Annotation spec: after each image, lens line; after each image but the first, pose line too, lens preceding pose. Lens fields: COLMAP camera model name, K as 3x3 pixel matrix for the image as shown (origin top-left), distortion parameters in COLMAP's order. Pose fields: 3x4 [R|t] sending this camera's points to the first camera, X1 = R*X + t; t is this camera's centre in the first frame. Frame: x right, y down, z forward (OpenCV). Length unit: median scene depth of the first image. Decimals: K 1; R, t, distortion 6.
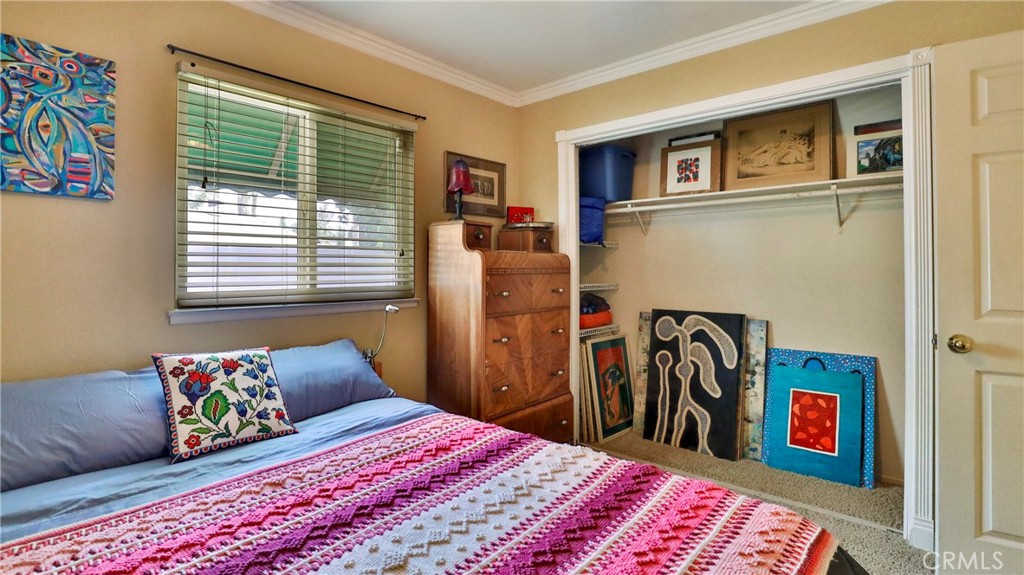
lens RADIAL K [[478.5, 0, 509.6], [0, 478.5, 260.4], [0, 0, 1]] dist [-0.001793, 0.000388]
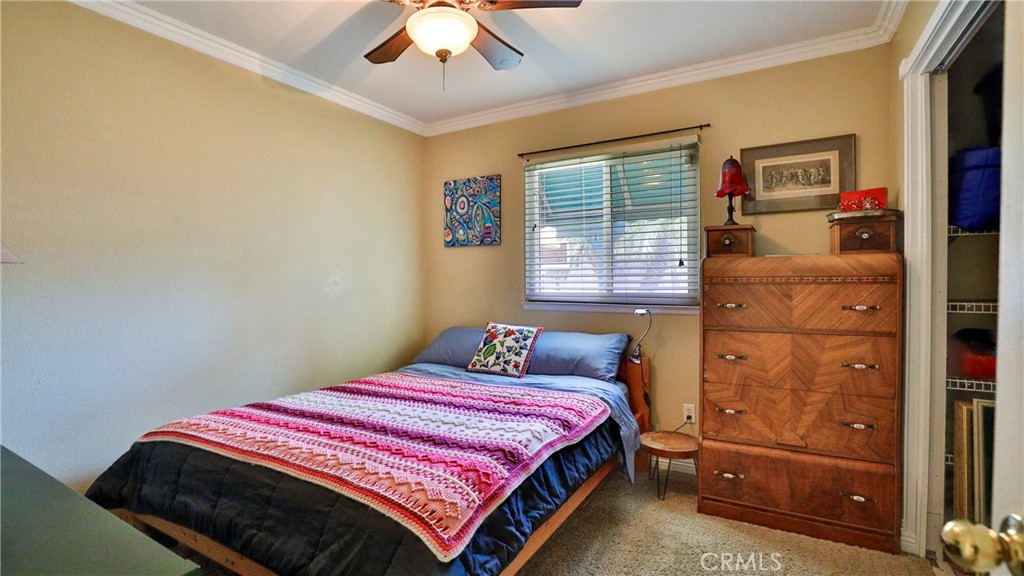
lens RADIAL K [[478.5, 0, 513.7], [0, 478.5, 287.9], [0, 0, 1]] dist [-0.001793, 0.000388]
pose [[0.224415, 0.018253, -0.974323, 1.125343], [0.024736, 0.999396, 0.024421, 0.007701], [0.974180, -0.029581, 0.223827, 0.602900]]
